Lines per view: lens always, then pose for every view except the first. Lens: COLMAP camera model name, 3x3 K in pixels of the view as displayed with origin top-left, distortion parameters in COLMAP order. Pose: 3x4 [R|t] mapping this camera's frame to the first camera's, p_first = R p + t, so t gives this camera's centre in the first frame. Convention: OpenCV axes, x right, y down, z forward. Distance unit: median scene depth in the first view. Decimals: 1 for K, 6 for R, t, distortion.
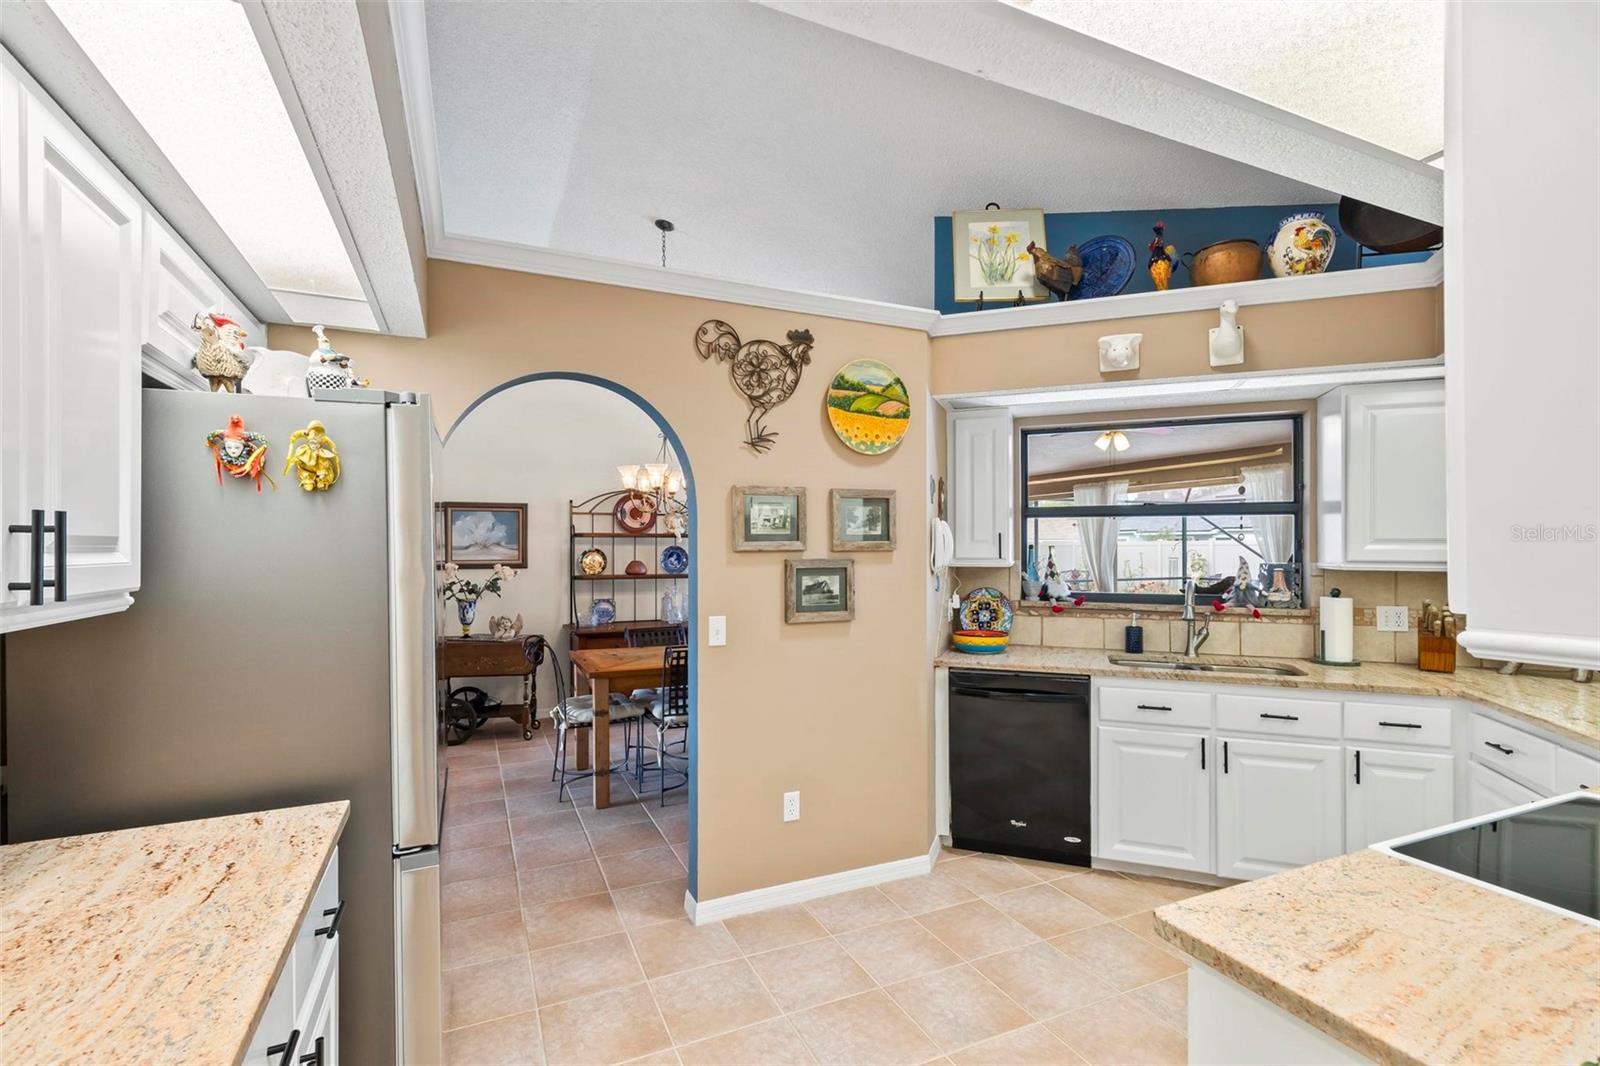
lens RADIAL K [[726.3, 0, 795.0], [0, 726.3, 544.7], [0, 0, 1]] dist [-0.001274, -0.000411]
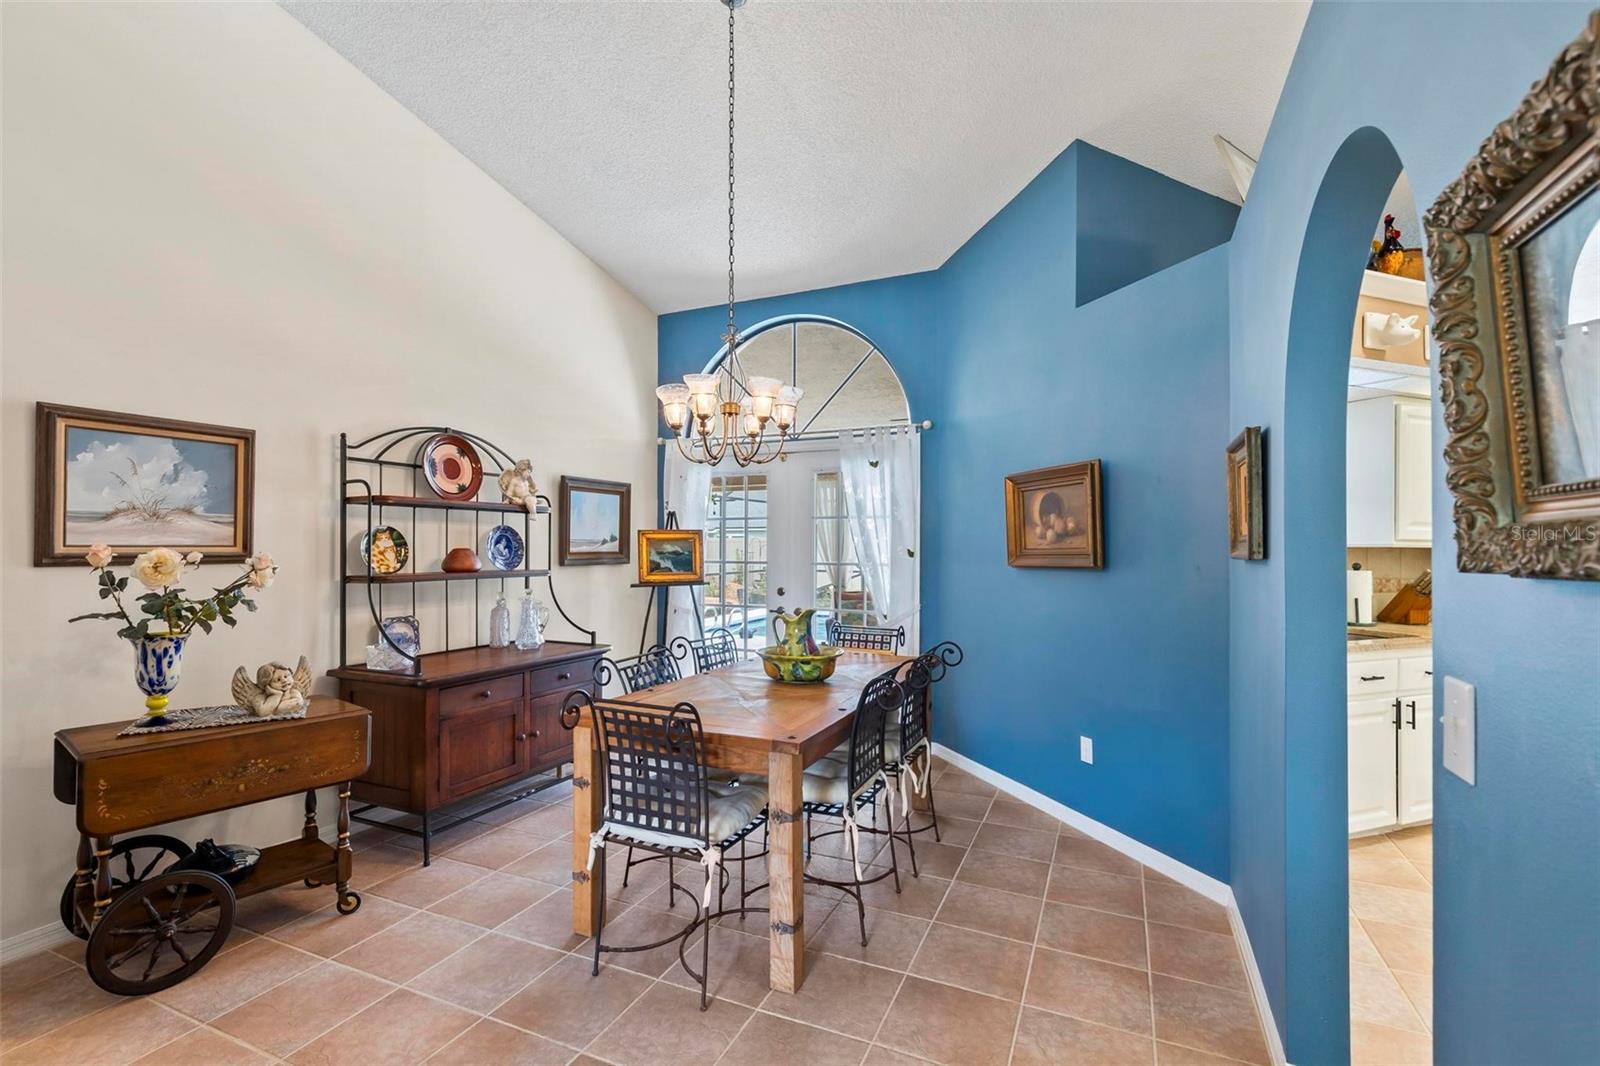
lens RADIAL K [[726.3, 0, 795.0], [0, 726.3, 544.7], [0, 0, 1]] dist [-0.001274, -0.000411]
pose [[0.754271, 0.003697, 0.656553, -0.398457], [-0.004602, 0.999989, -0.000344, 0.018039], [-0.656547, -0.002762, 0.754280, 0.375728]]
